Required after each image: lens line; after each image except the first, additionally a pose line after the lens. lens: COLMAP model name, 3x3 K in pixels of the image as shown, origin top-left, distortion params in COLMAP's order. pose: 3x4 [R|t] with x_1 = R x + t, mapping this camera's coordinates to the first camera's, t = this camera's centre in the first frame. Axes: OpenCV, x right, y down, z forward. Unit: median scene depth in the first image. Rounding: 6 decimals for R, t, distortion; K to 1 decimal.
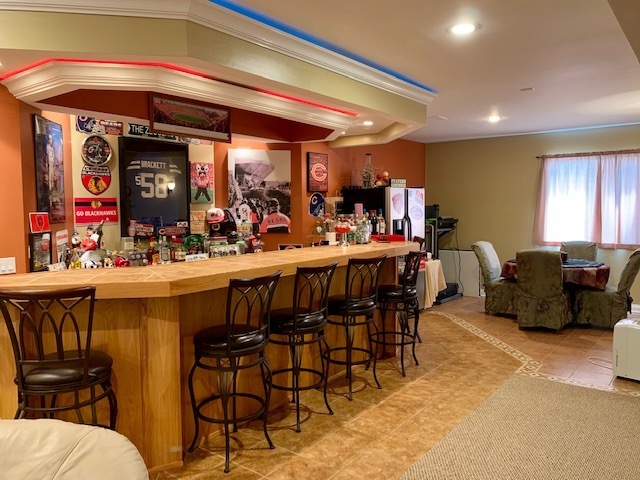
lens RADIAL K [[493.4, 0, 320.2], [0, 493.4, 236.1], [0, 0, 1]] dist [0.063404, -0.091223]
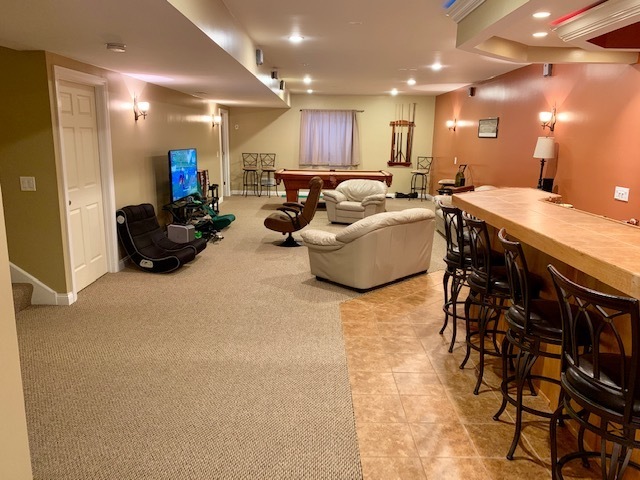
lens RADIAL K [[493.4, 0, 320.2], [0, 493.4, 236.1], [0, 0, 1]] dist [0.063404, -0.091223]
pose [[-0.790228, 0.115032, -0.601920, 0.495370], [-0.051421, 0.966313, 0.252179, -0.079506], [0.610652, 0.230230, -0.757692, 0.964283]]
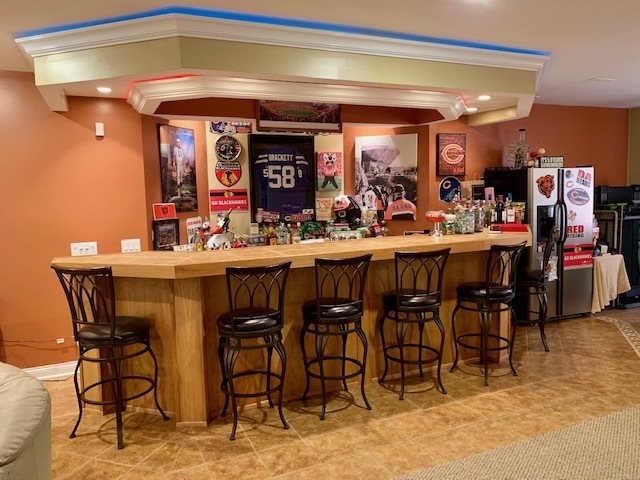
lens RADIAL K [[493.4, 0, 320.2], [0, 493.4, 236.1], [0, 0, 1]] dist [0.063404, -0.091223]
pose [[0.878787, 0.026676, -0.476468, 0.265464], [-0.008609, 0.999160, 0.040062, -0.013731], [0.477136, -0.031104, 0.878279, 0.071239]]
